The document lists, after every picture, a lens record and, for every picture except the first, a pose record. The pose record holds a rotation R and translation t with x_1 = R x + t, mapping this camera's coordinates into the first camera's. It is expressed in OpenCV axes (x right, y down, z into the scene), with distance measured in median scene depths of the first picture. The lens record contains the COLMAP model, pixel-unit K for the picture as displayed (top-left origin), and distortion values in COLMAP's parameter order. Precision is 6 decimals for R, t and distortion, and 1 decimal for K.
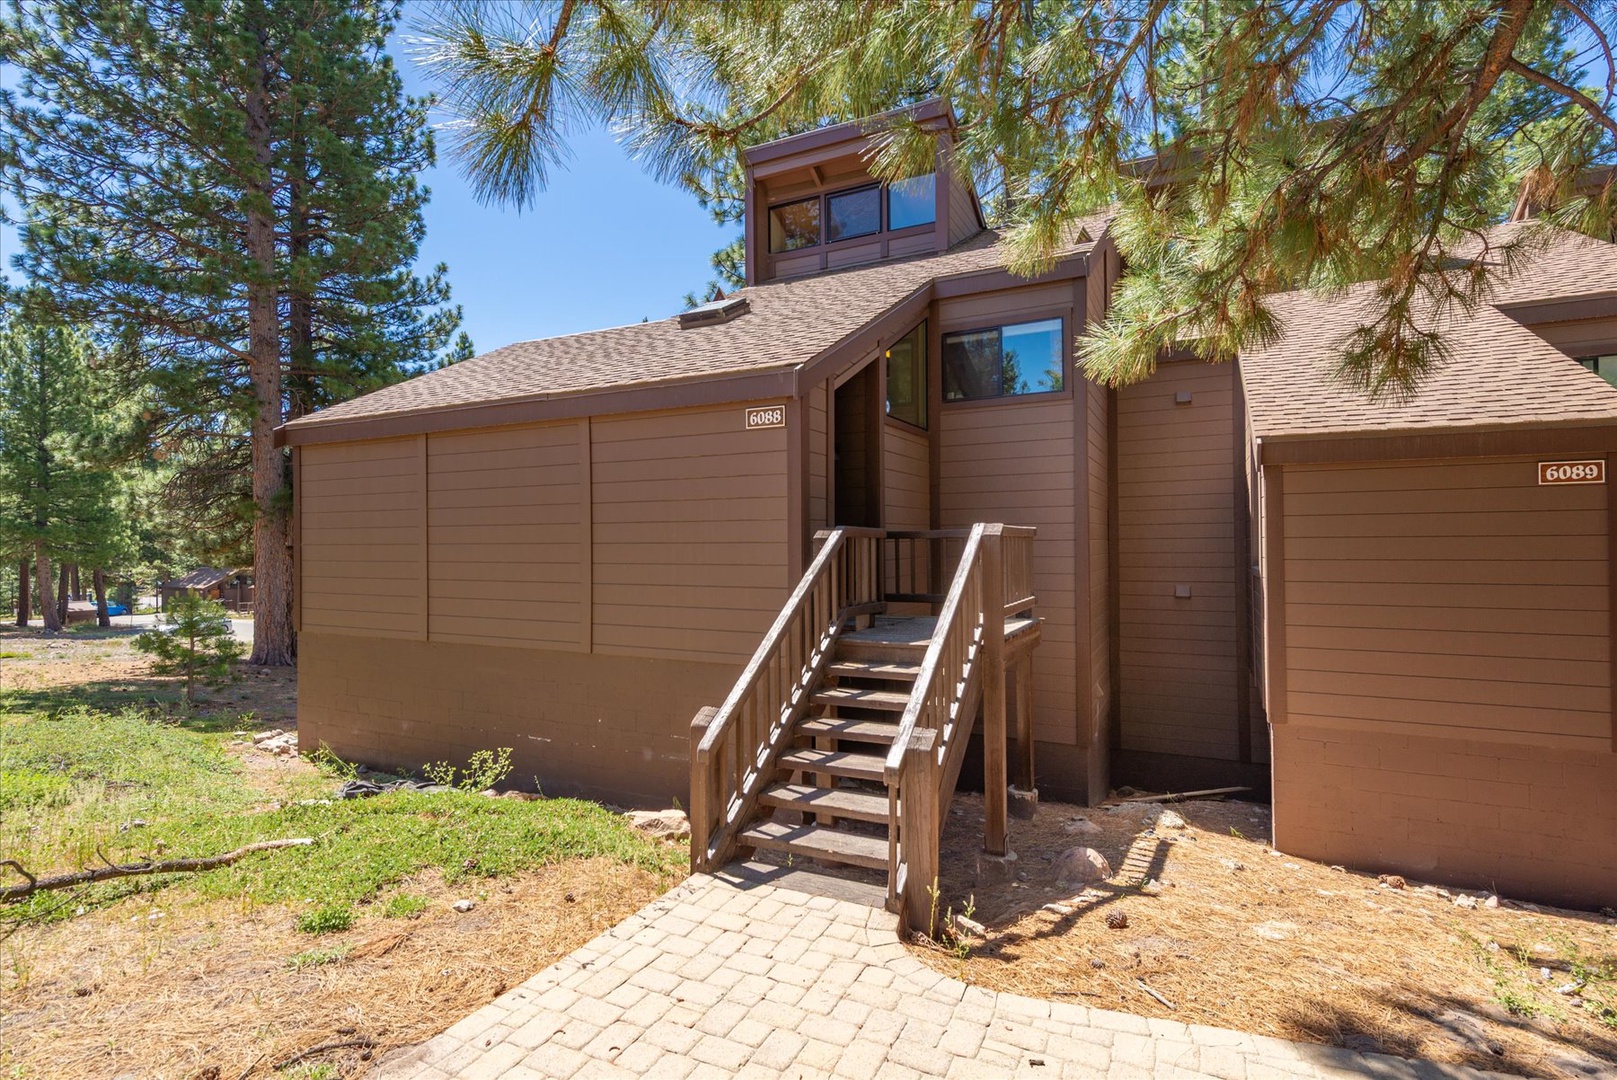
lens RADIAL K [[778.7, 0, 838.4], [0, 778.7, 542.6], [0, 0, 1]] dist [0.001505, -0.001117]
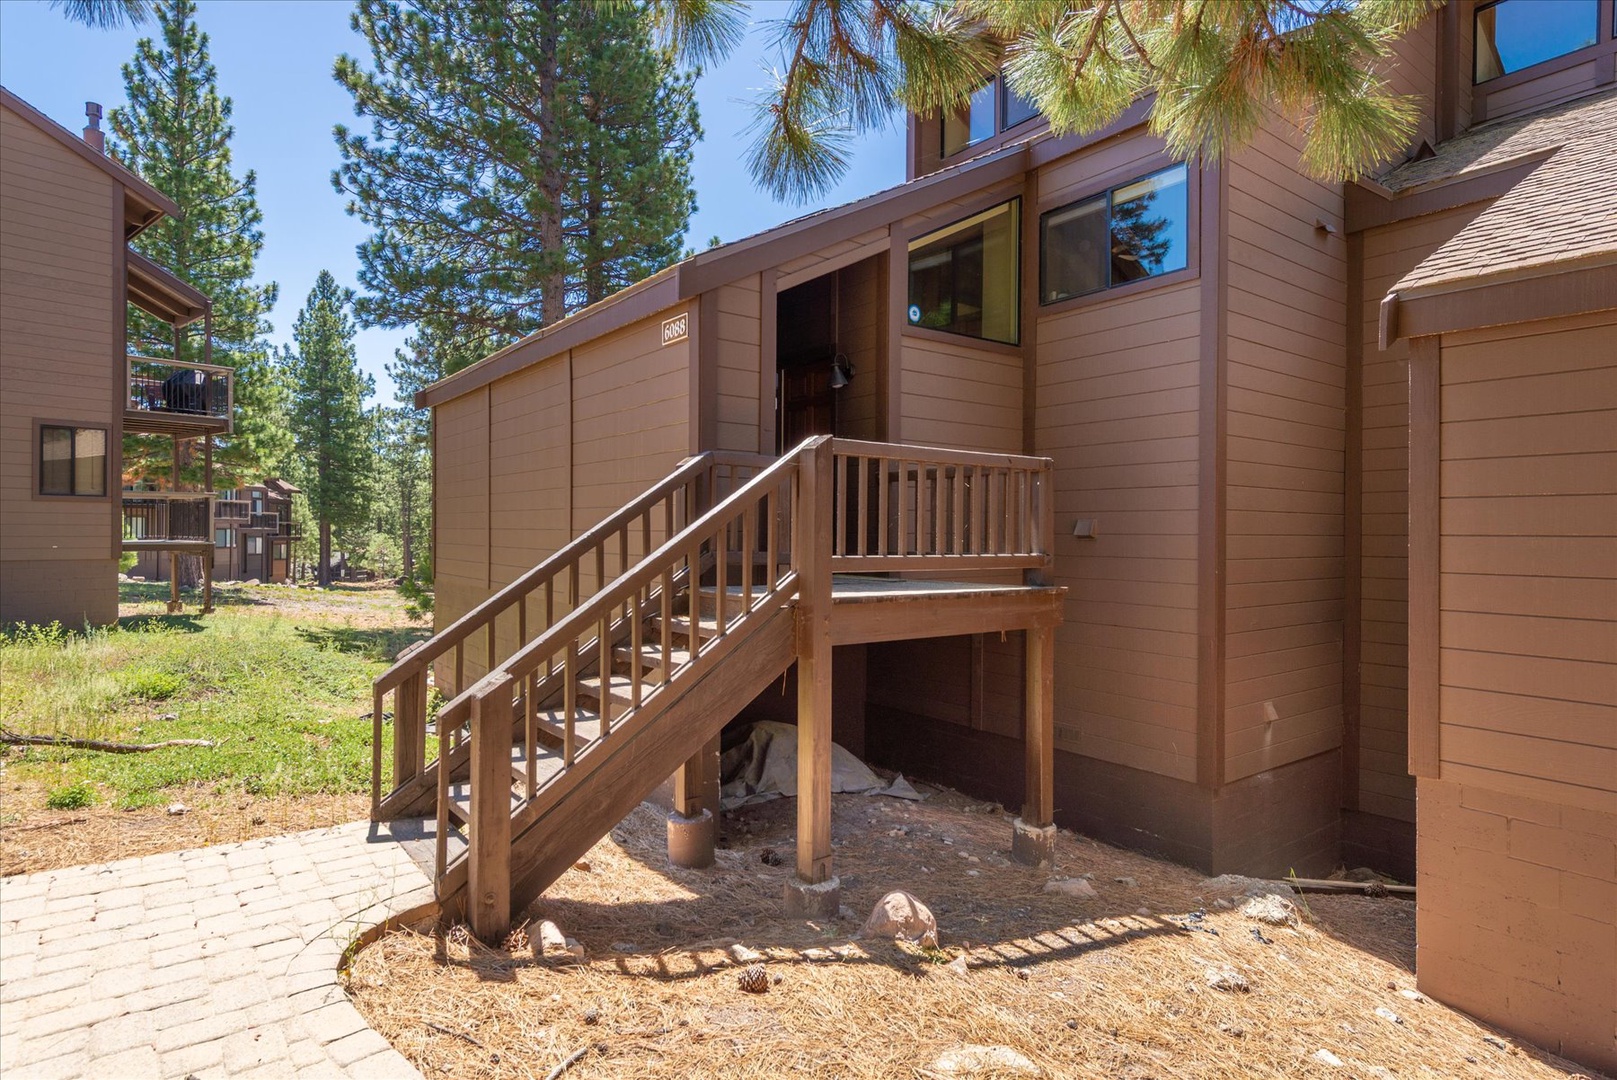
lens RADIAL K [[876.4, 0, 808.5], [0, 876.4, 540.0], [0, 0, 1]] dist [0.001154, -0.000416]
pose [[0.895011, 0.017924, -0.445685, 0.411243], [-0.013005, 0.999816, 0.014093, 0.046739], [0.445855, -0.006817, 0.895079, 0.186441]]
